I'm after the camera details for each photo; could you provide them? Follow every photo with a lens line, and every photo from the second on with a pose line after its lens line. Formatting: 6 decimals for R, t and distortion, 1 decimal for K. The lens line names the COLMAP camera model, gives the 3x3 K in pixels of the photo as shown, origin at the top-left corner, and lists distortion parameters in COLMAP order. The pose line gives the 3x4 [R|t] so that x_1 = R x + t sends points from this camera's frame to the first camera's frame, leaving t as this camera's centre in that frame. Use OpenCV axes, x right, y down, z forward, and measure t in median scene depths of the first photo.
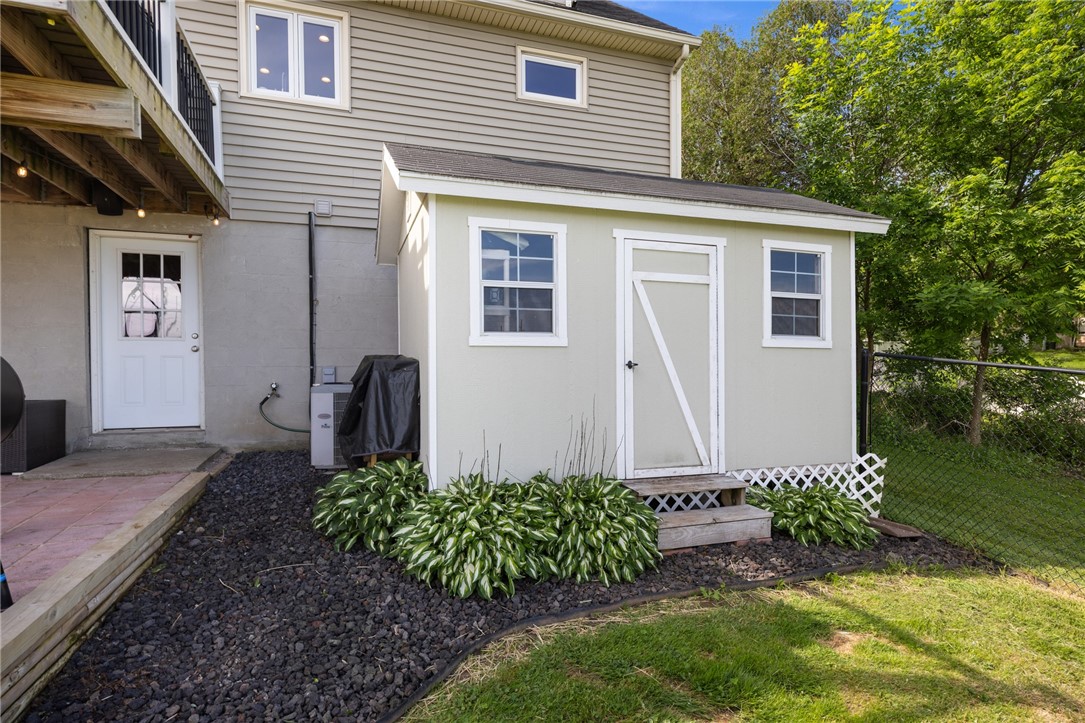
lens RADIAL K [[578.2, 0, 542.3], [0, 578.2, 374.0], [0, 0, 1]] dist [-0.005282, -0.001088]
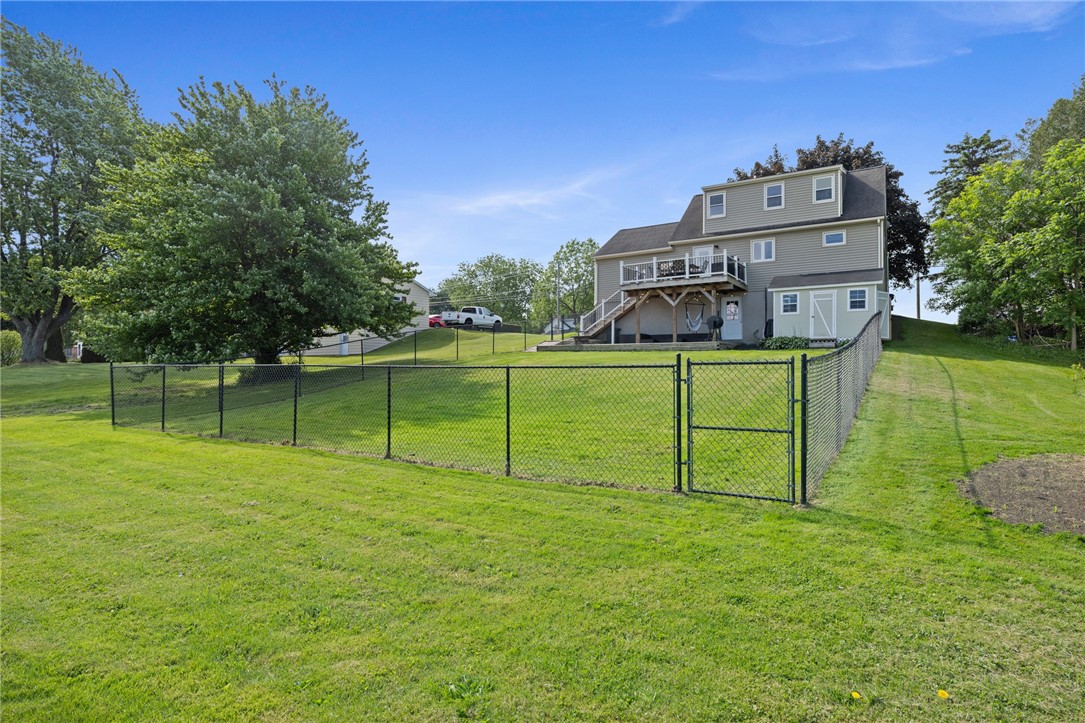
lens RADIAL K [[595.2, 0, 542.5], [0, 595.2, 361.5], [0, 0, 1]] dist [0.001671, 0.000129]
pose [[0.632208, -0.005957, -0.774776, 2.558774], [-0.010914, 0.999803, -0.016593, 0.465747], [0.774722, 0.018946, 0.632018, -3.970318]]
